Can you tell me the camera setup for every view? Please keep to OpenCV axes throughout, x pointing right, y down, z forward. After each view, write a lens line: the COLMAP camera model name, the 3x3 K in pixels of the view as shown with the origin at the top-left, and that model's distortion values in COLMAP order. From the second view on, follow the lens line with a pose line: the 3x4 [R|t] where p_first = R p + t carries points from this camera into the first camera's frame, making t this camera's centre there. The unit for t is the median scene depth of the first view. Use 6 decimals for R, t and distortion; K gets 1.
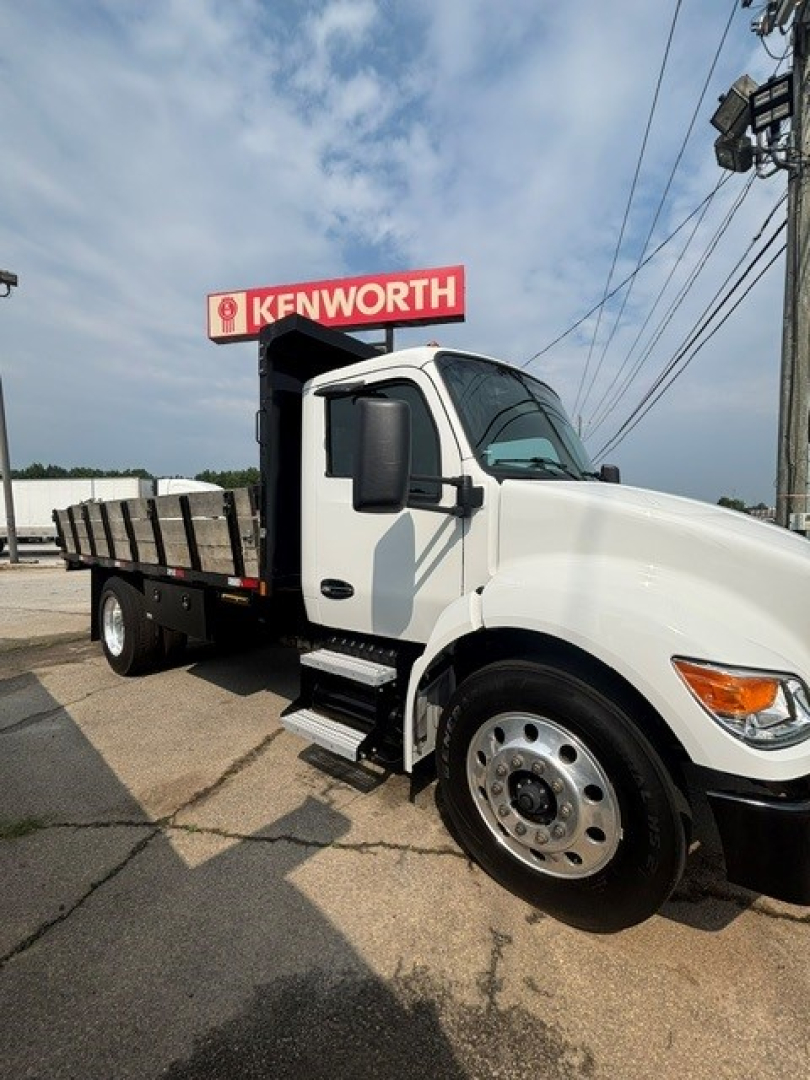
lens RADIAL K [[436.7, 0, 407.5], [0, 436.7, 538.1], [0, 0, 1]] dist [-0.000374, -0.000920]
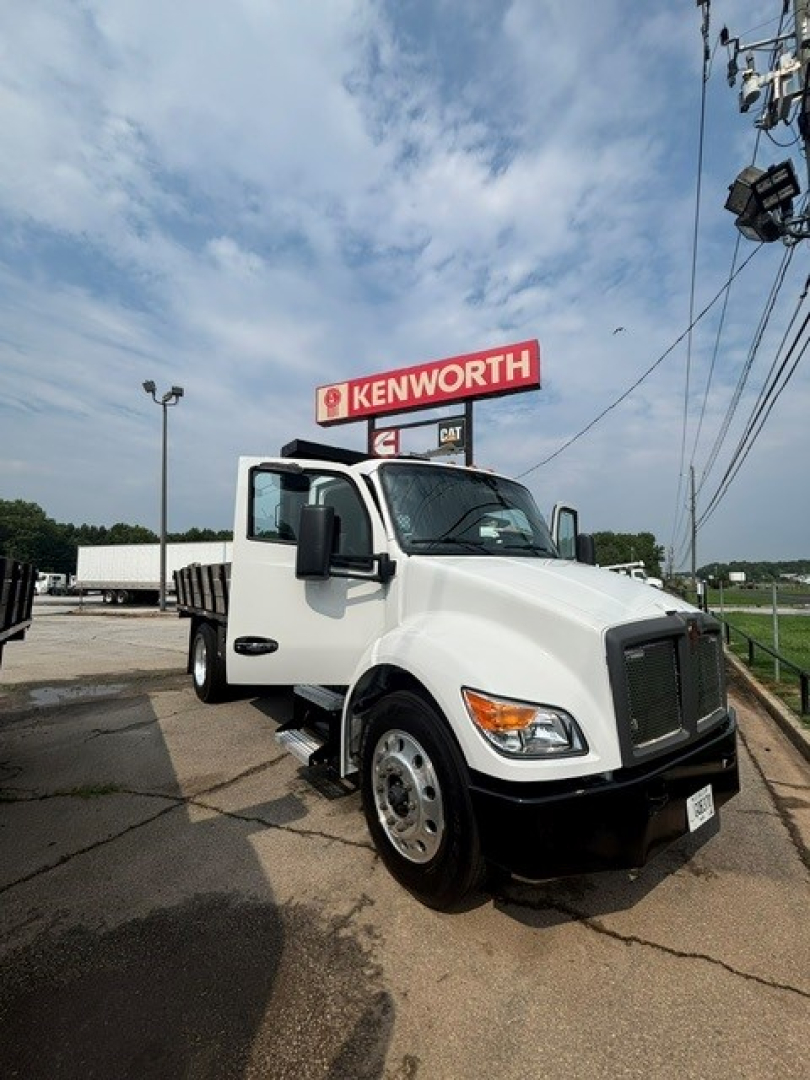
lens RADIAL K [[436.7, 0, 407.5], [0, 436.7, 538.1], [0, 0, 1]] dist [-0.000374, -0.000920]
pose [[0.969836, -0.015432, -0.243271, 0.410811], [-0.016129, 0.991744, -0.127213, -0.011686], [0.243225, 0.127299, 0.961580, -0.240993]]
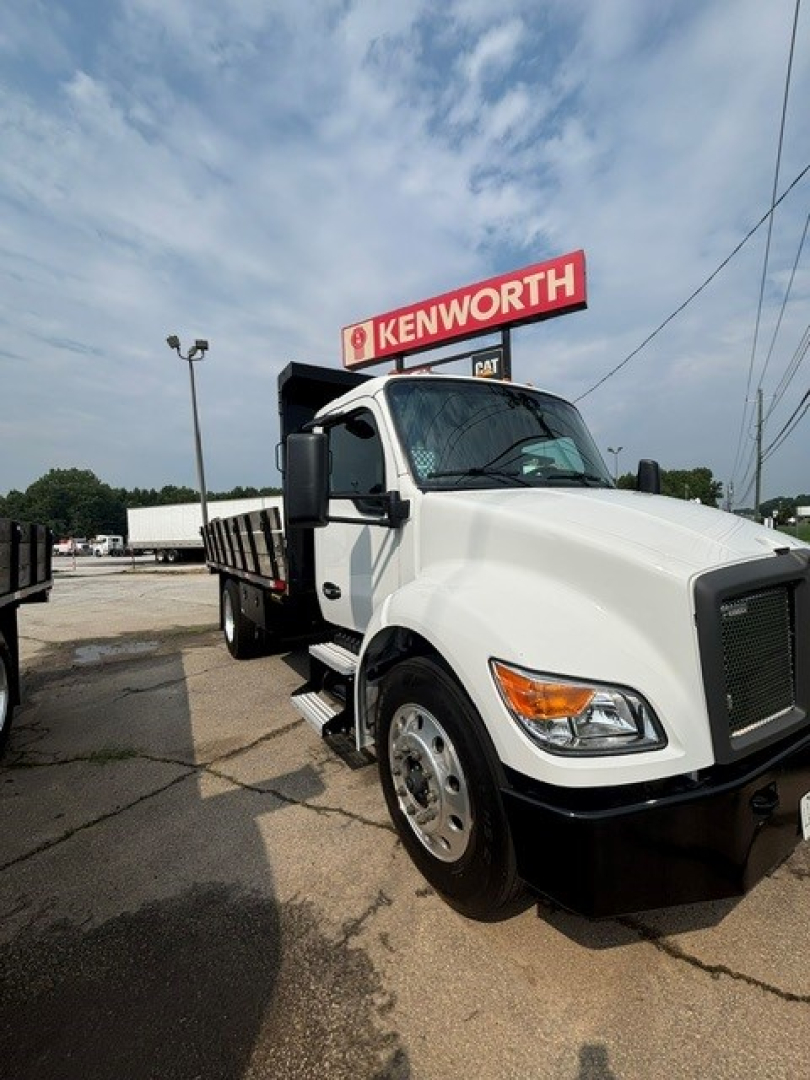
lens RADIAL K [[438.5, 0, 408.7], [0, 438.5, 538.4], [0, 0, 1]] dist [-0.002304, 0.000107]
pose [[0.943530, -0.023003, -0.330486, 0.407038], [0.020144, 0.999724, -0.012075, -0.004647], [0.330673, 0.004736, 0.943733, -0.035096]]
